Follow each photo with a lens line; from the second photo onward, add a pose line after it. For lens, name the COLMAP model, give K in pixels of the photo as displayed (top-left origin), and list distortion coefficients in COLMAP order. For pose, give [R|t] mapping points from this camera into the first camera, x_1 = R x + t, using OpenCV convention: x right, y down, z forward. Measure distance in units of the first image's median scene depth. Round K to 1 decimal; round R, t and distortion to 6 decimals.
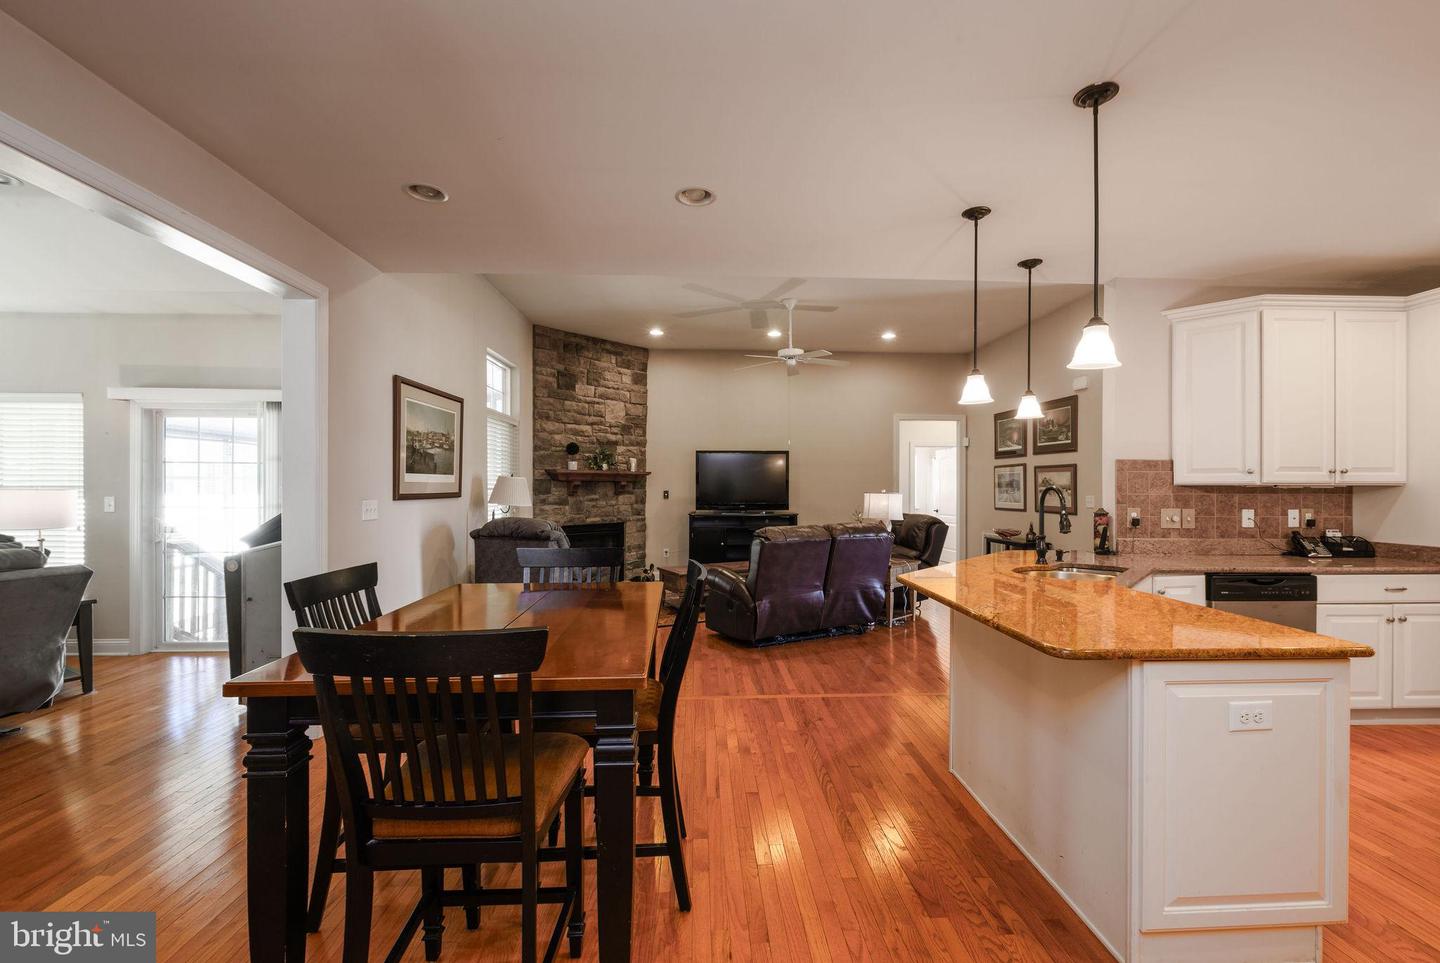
lens RADIAL K [[600.5, 0, 722.0], [0, 600.5, 492.5], [0, 0, 1]] dist [0.004383, -0.002272]
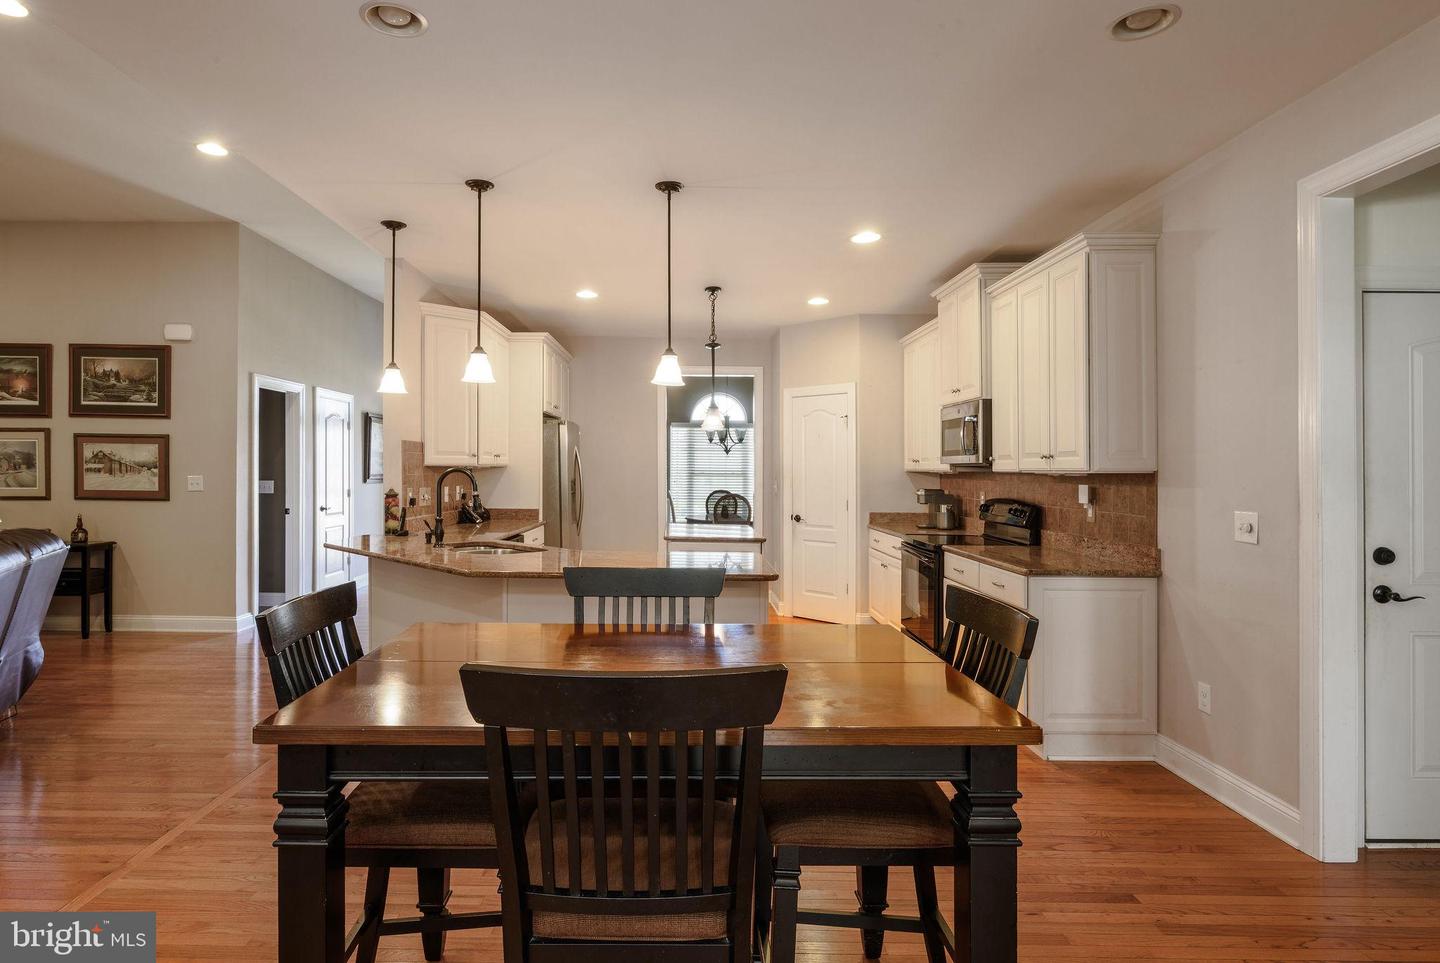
lens RADIAL K [[789.5, 0, 687.0], [0, 789.5, 468.9], [0, 0, 1]] dist [-0.014345, -0.001963]
pose [[0.035073, -0.002298, 0.999382, -0.353339], [-0.000958, 0.999997, 0.002333, -0.005977], [-0.999384, -0.001039, 0.035071, 0.266287]]
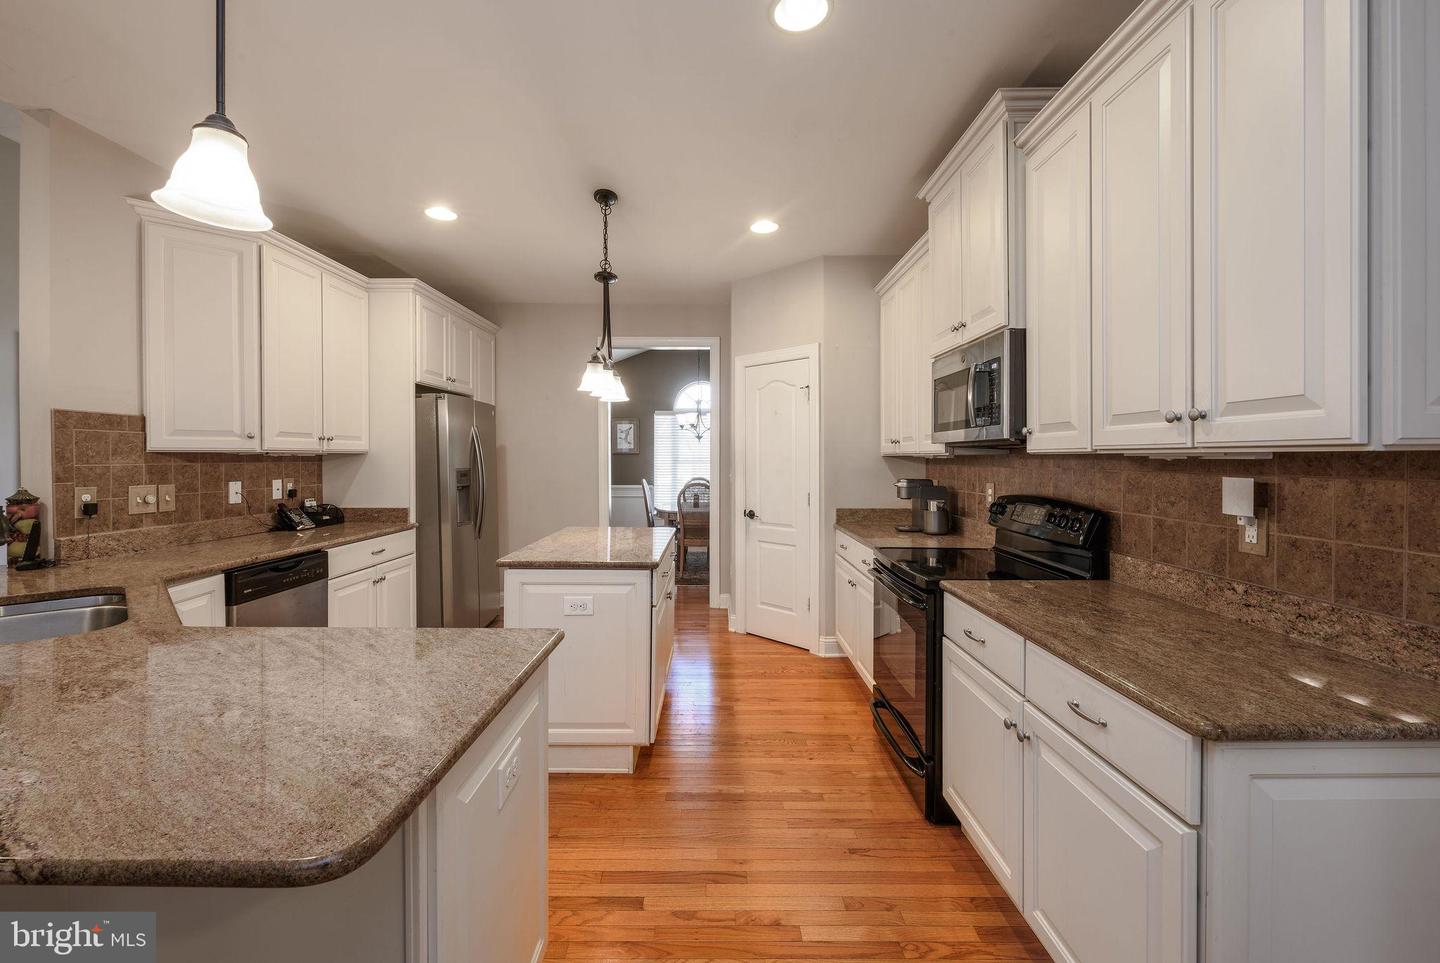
lens RADIAL K [[600.5, 0, 722.5], [0, 600.5, 464.8], [0, 0, 1]] dist [0.004383, -0.002272]
pose [[0.032469, -0.014493, 0.999368, 0.037788], [0.005905, 0.999880, 0.014309, -0.001661], [-0.999455, 0.005437, 0.032550, 0.167533]]
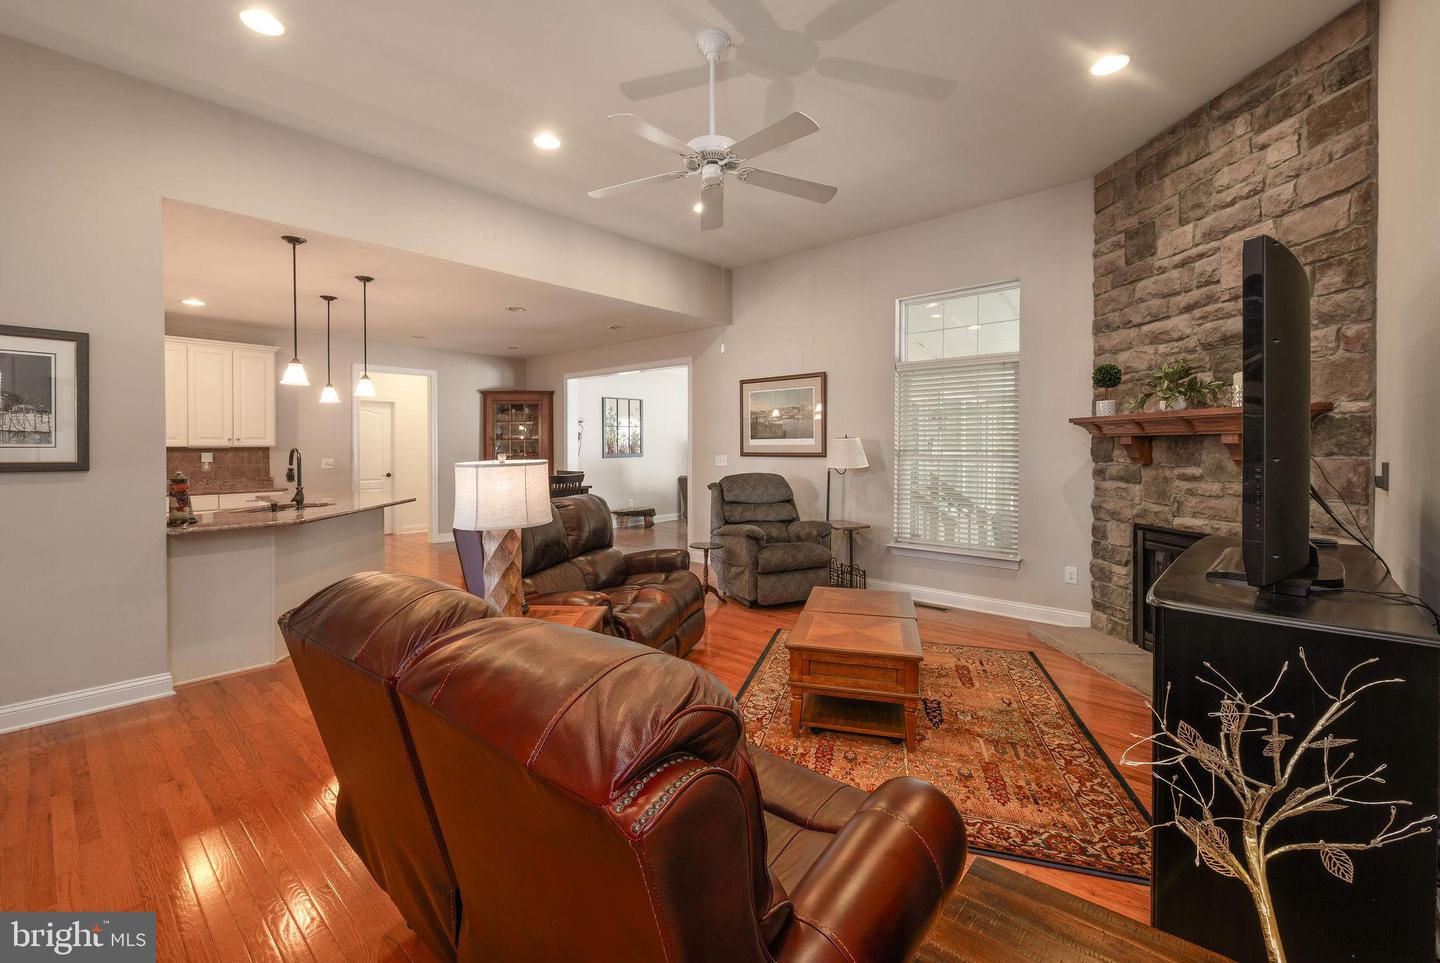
lens RADIAL K [[600.5, 0, 713.5], [0, 600.5, 455.7], [0, 0, 1]] dist [0.004383, -0.002272]
pose [[-0.692401, 0.009884, -0.721446, 0.409482], [-0.006548, 0.999779, 0.019981, -0.012375], [0.721484, 0.018558, -0.692183, 1.217977]]
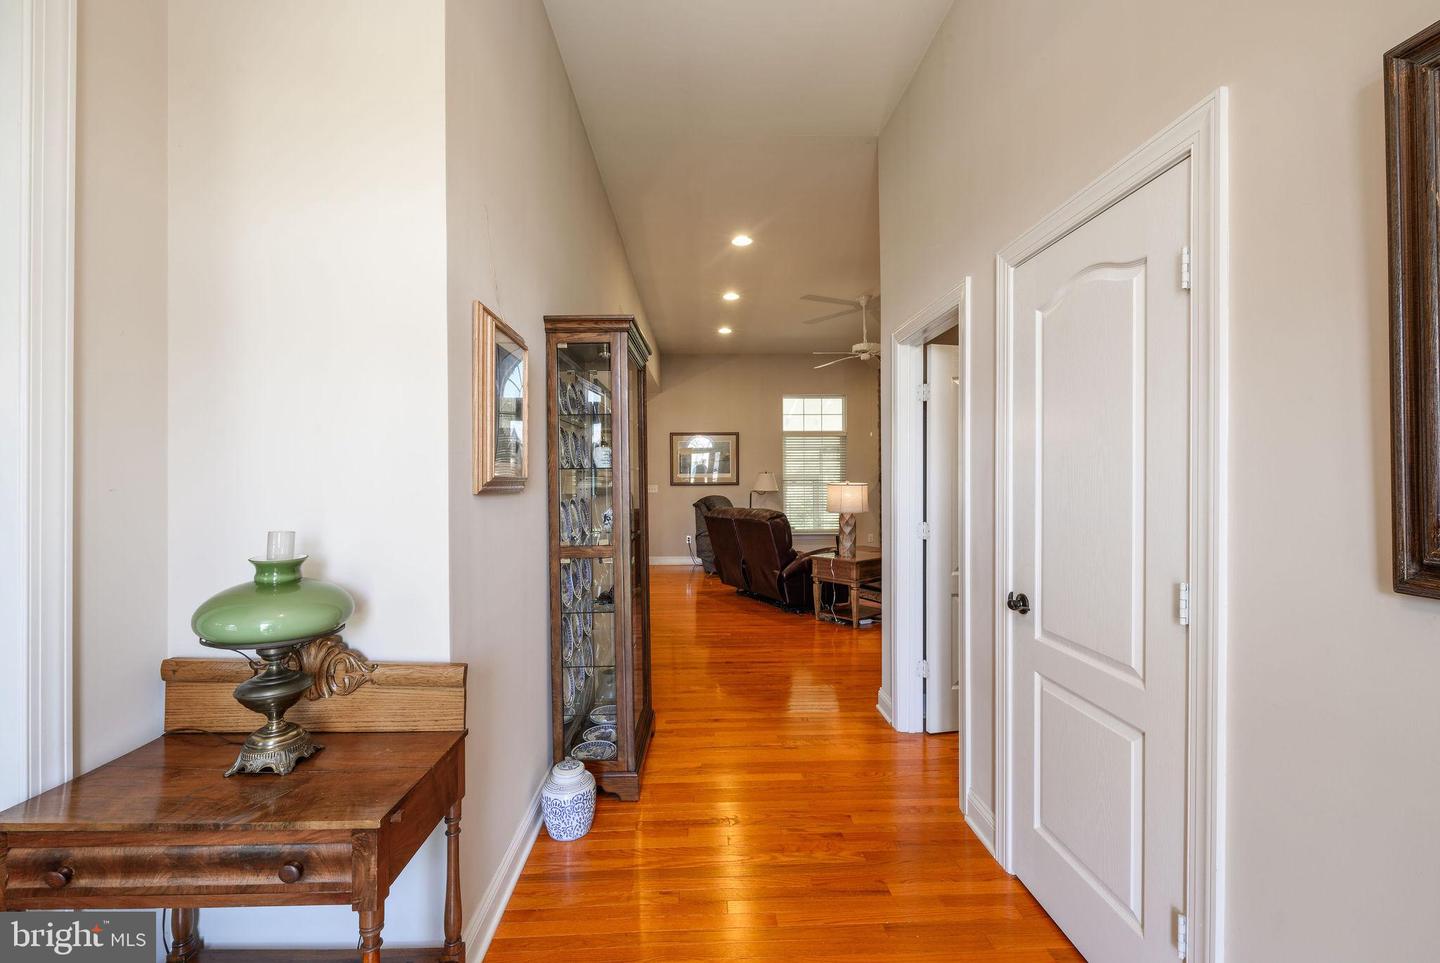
lens RADIAL K [[600.5, 0, 715.6], [0, 600.5, 479.5], [0, 0, 1]] dist [0.004383, -0.002272]
pose [[0.004758, -0.002783, -0.999985, 1.056320], [-0.001197, 0.999995, -0.002788, -0.002451], [0.999988, 0.001210, 0.004755, 0.678605]]
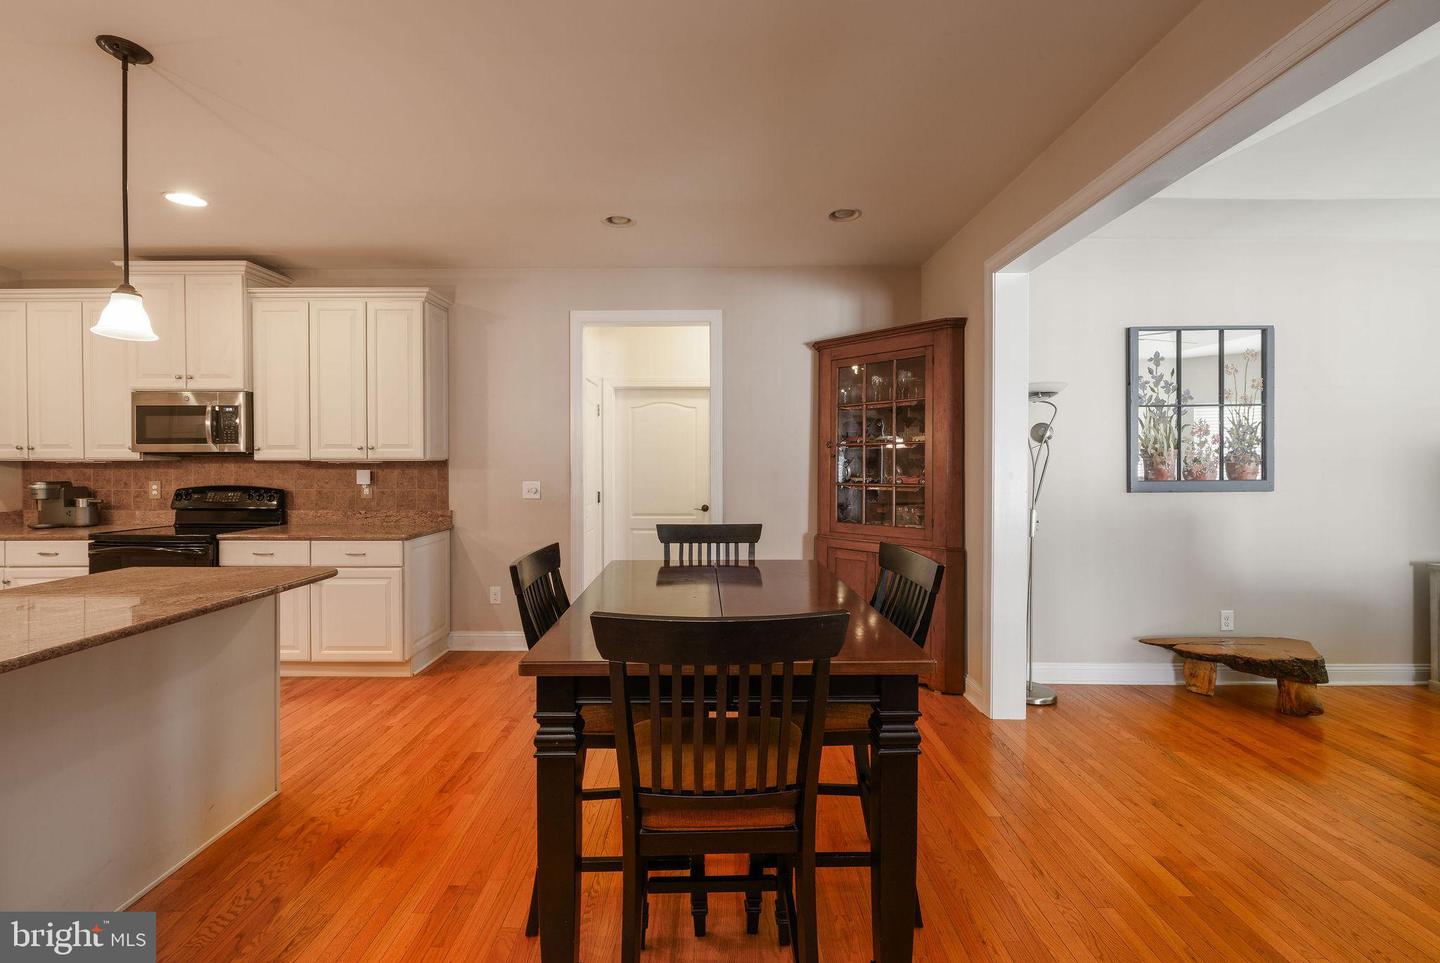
lens RADIAL K [[600.5, 0, 717.0], [0, 600.5, 463.5], [0, 0, 1]] dist [0.004383, -0.002272]
pose [[-0.998938, -0.002945, 0.045974, -0.111951], [-0.002614, 0.999970, 0.007253, -0.004355], [-0.045994, 0.007126, -0.998916, 0.572204]]
